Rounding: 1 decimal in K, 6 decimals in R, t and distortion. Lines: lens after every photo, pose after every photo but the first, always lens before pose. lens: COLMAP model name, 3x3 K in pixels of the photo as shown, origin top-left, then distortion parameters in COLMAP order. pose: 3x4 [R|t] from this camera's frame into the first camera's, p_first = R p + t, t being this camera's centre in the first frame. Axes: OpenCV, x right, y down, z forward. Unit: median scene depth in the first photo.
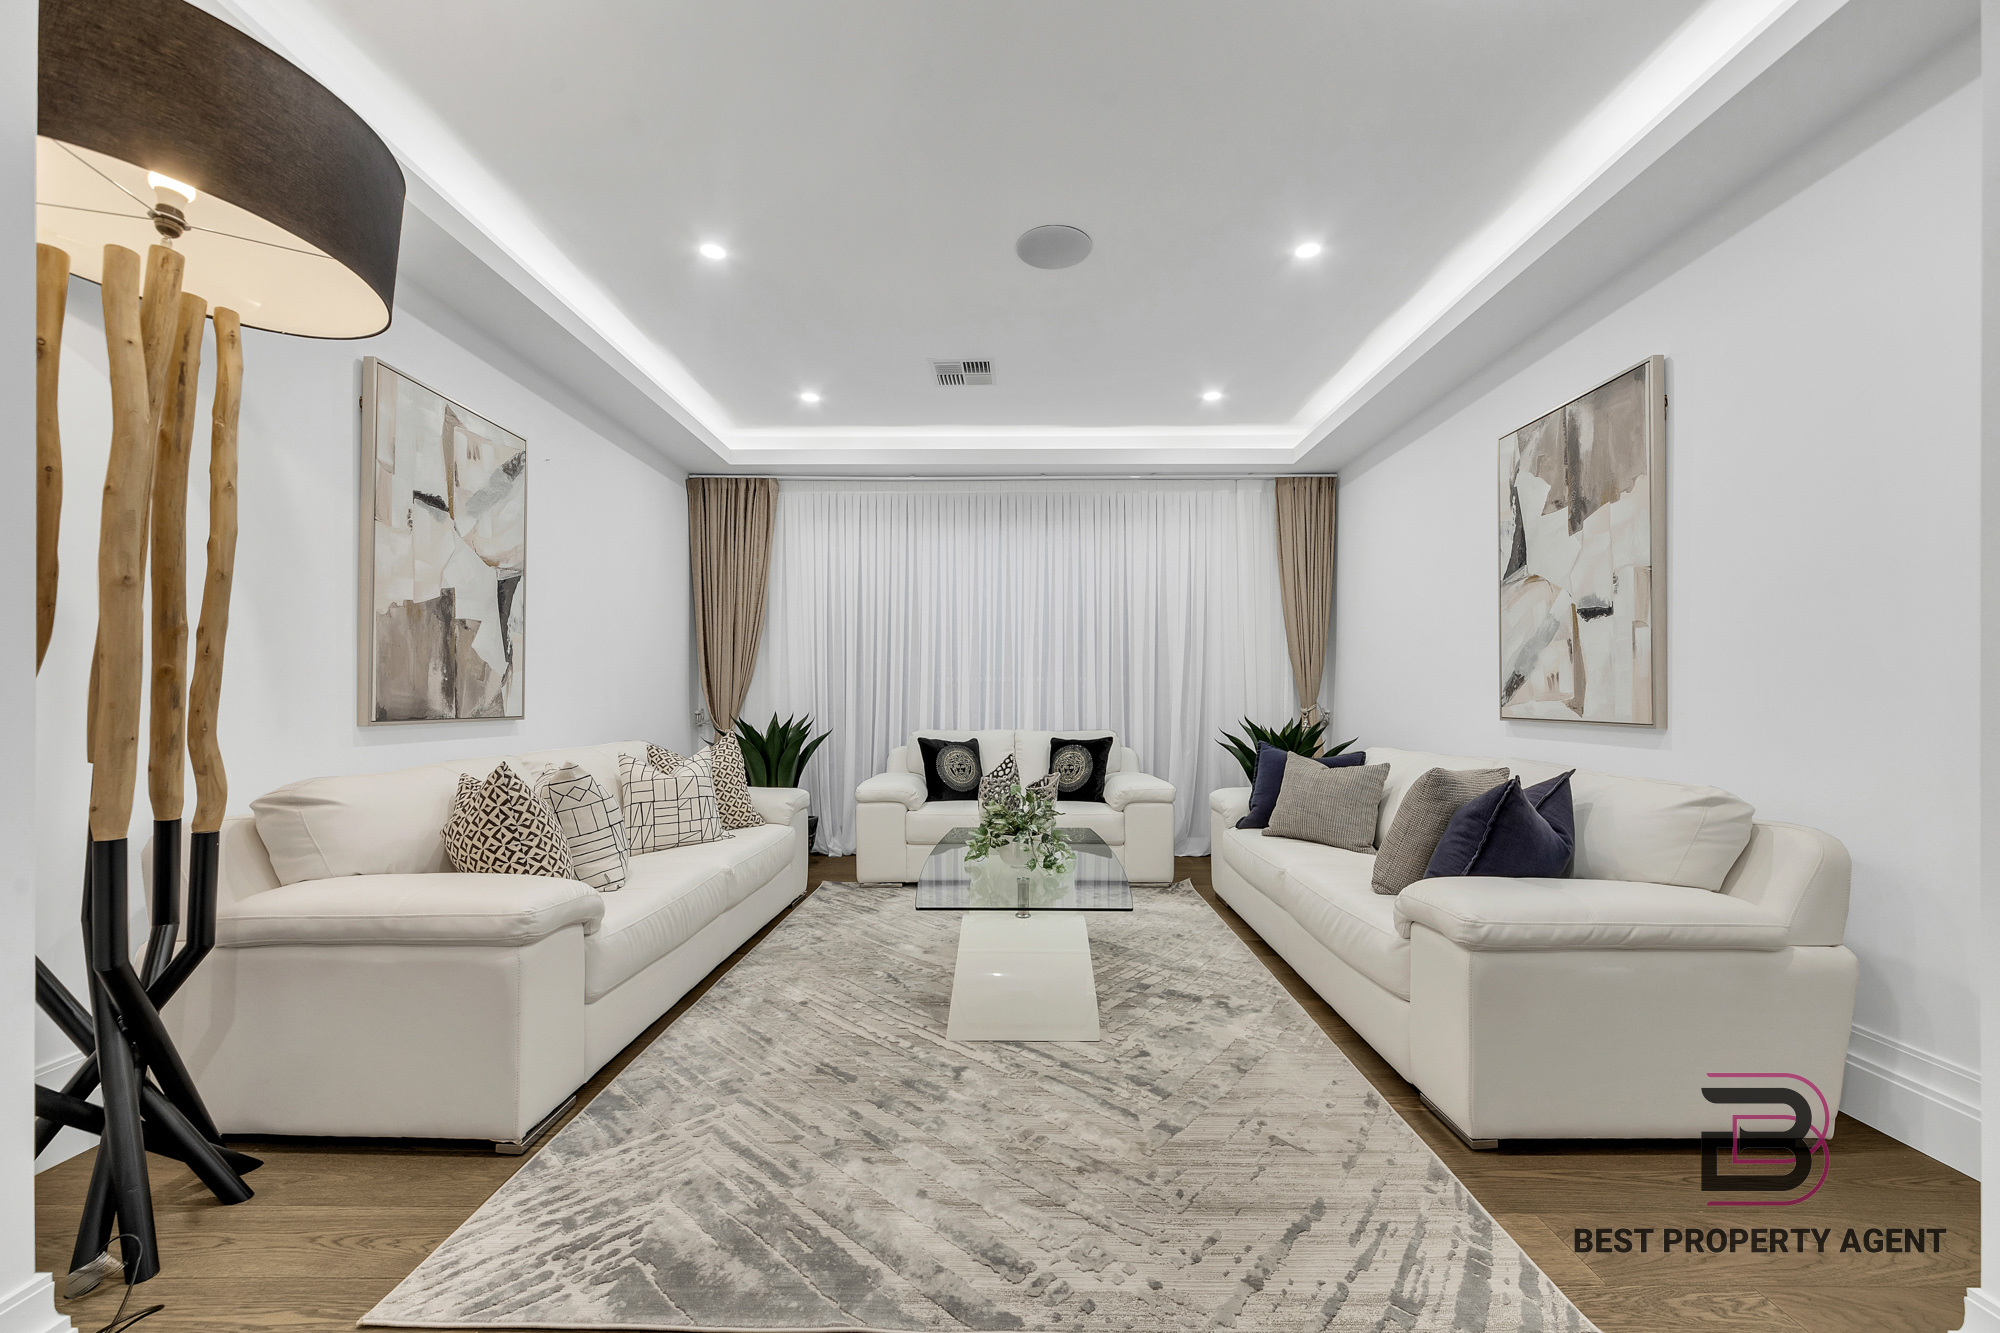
lens RADIAL K [[770.1, 0, 1001.5], [0, 770.1, 701.0], [0, 0, 1]] dist [-0.010432, -0.000040]
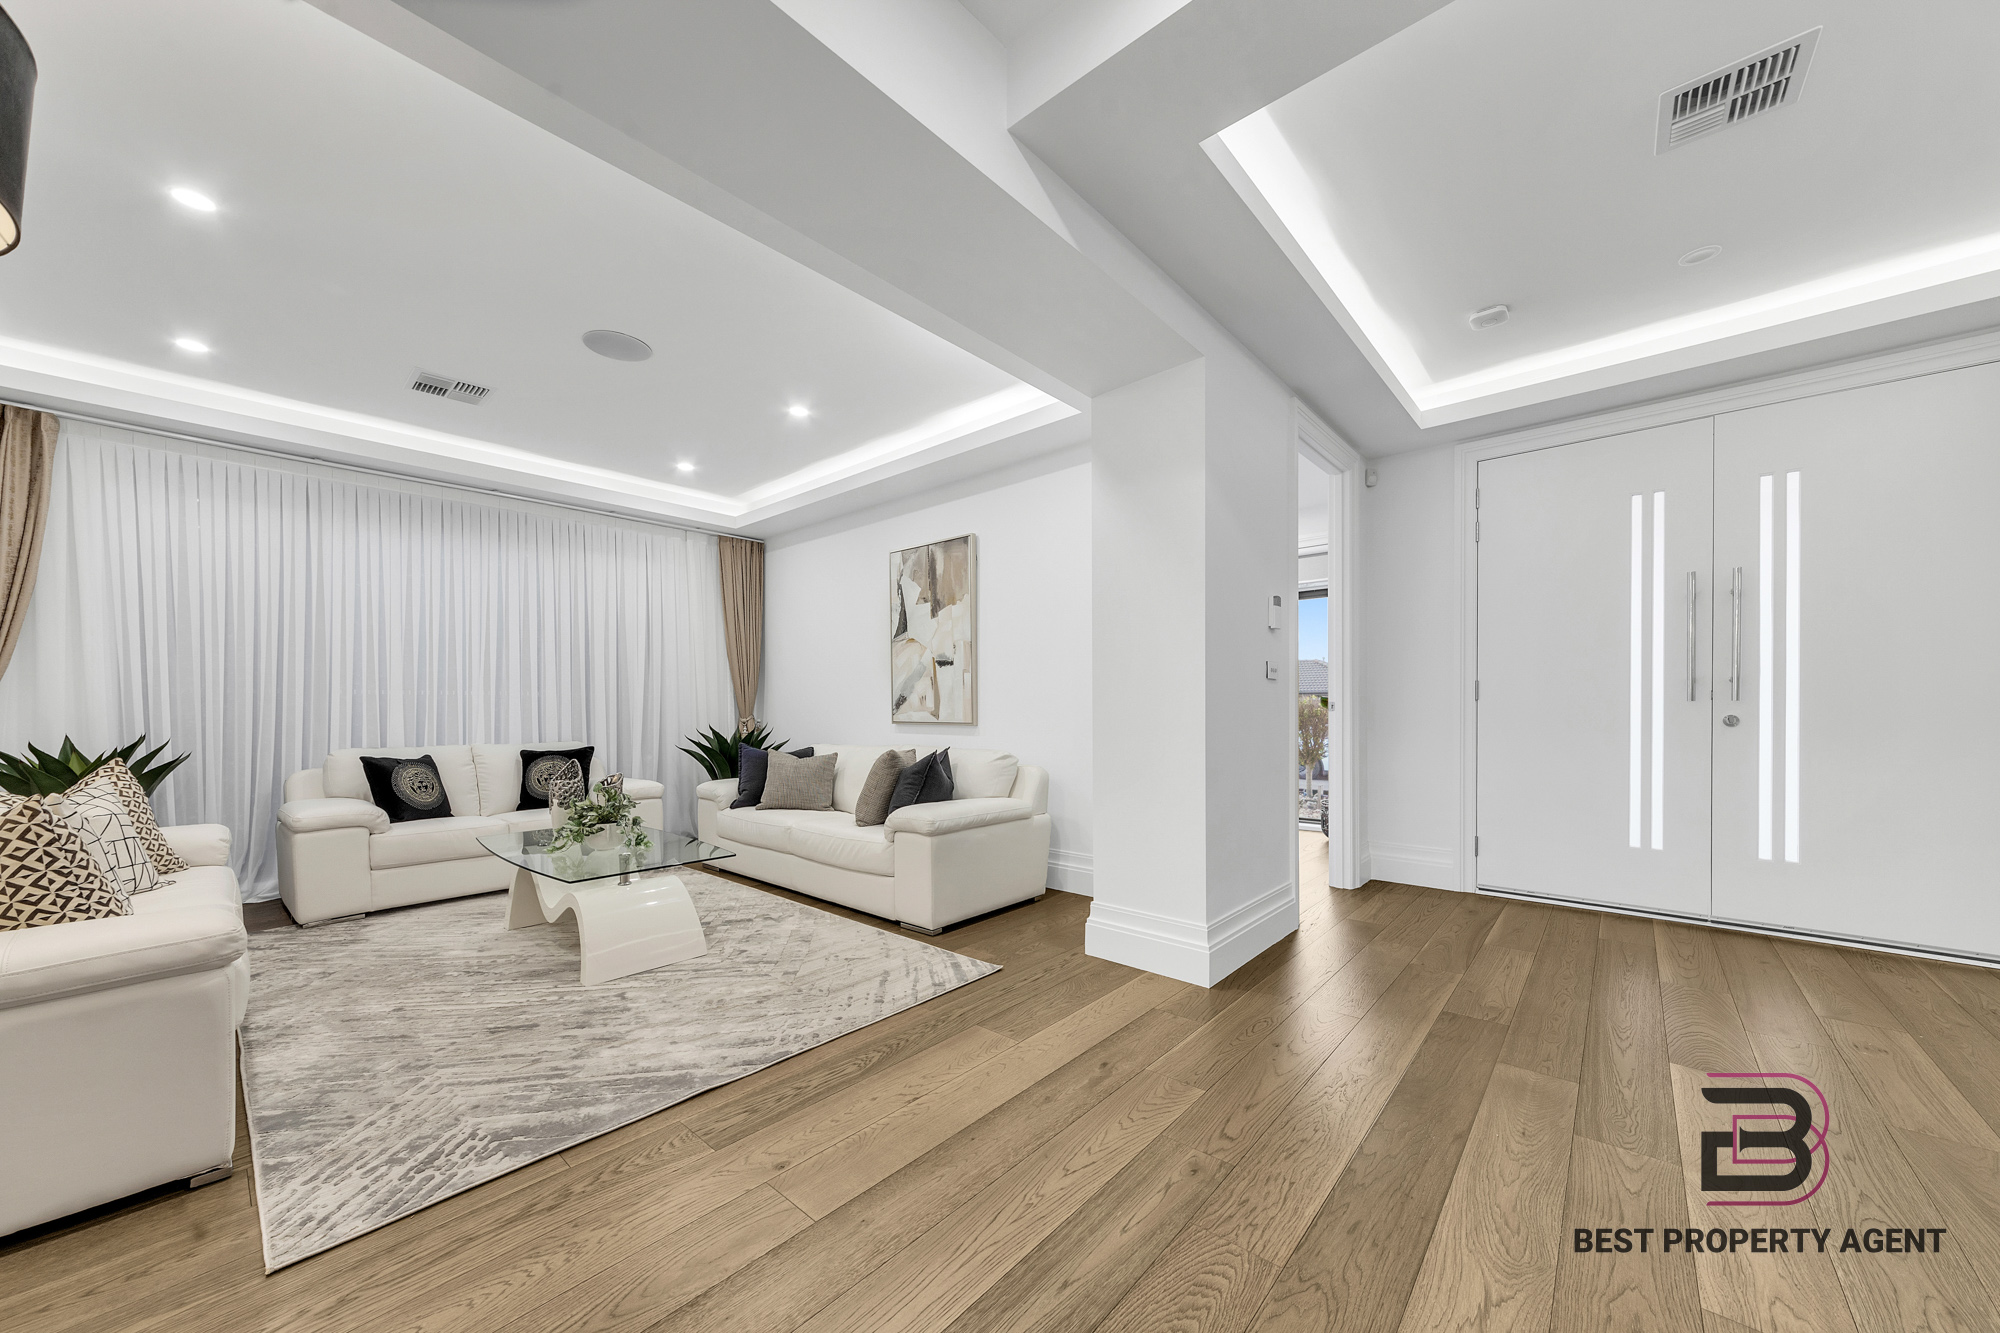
lens RADIAL K [[711.2, 0, 1023.8], [0, 711.2, 715.1], [0, 0, 1]] dist [-0.002185, -0.000058]
pose [[0.641591, -0.012186, 0.766950, -0.452625], [0.009023, 0.999925, 0.008339, -0.003789], [-0.766994, 0.001570, 0.641653, -0.264142]]
